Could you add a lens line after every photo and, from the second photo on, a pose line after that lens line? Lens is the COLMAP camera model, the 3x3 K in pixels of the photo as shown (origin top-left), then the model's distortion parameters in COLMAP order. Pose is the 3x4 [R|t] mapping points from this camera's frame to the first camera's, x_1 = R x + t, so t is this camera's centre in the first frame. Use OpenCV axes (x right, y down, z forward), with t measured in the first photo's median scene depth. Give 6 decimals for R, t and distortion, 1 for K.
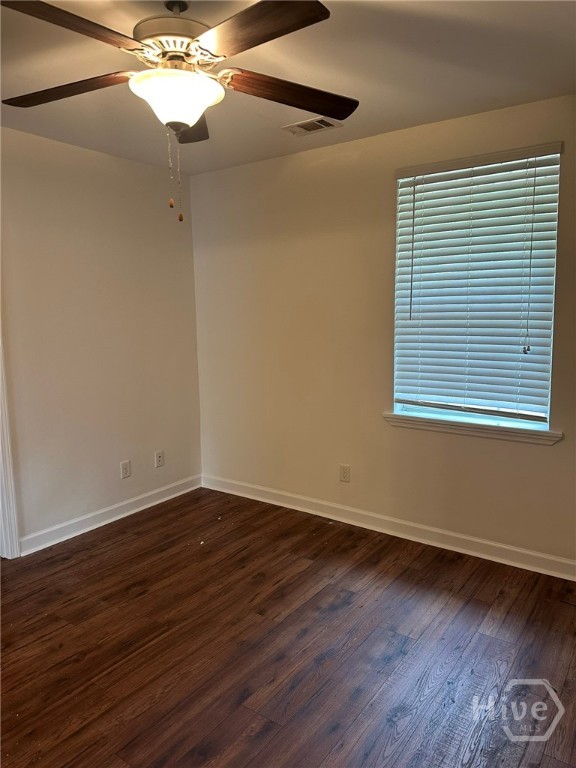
lens RADIAL K [[536.2, 0, 288.0], [0, 536.2, 384.0], [0, 0, 1]] dist [0.100329, -0.168574]
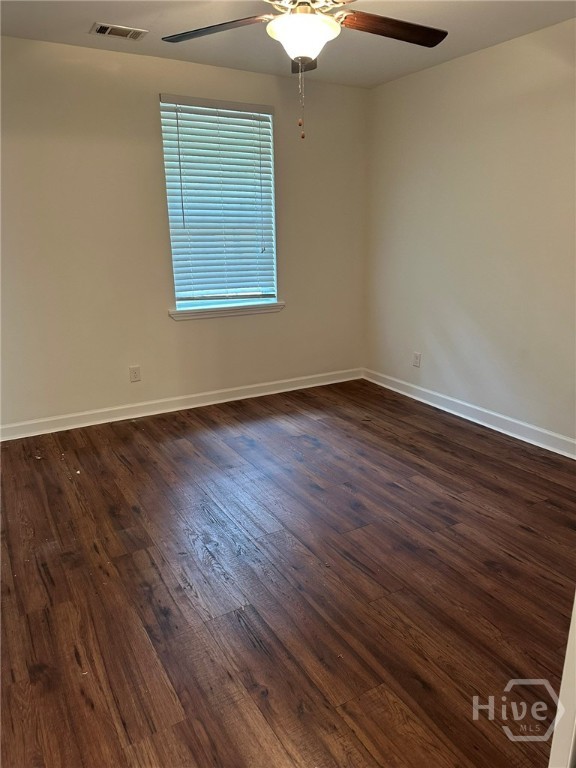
lens RADIAL K [[536.2, 0, 288.0], [0, 536.2, 384.0], [0, 0, 1]] dist [0.100329, -0.168574]
pose [[0.396135, -0.240885, 0.886031, -0.883757], [0.124327, 0.970158, 0.208171, -0.005112], [-0.909736, 0.027694, 0.414262, 0.304127]]
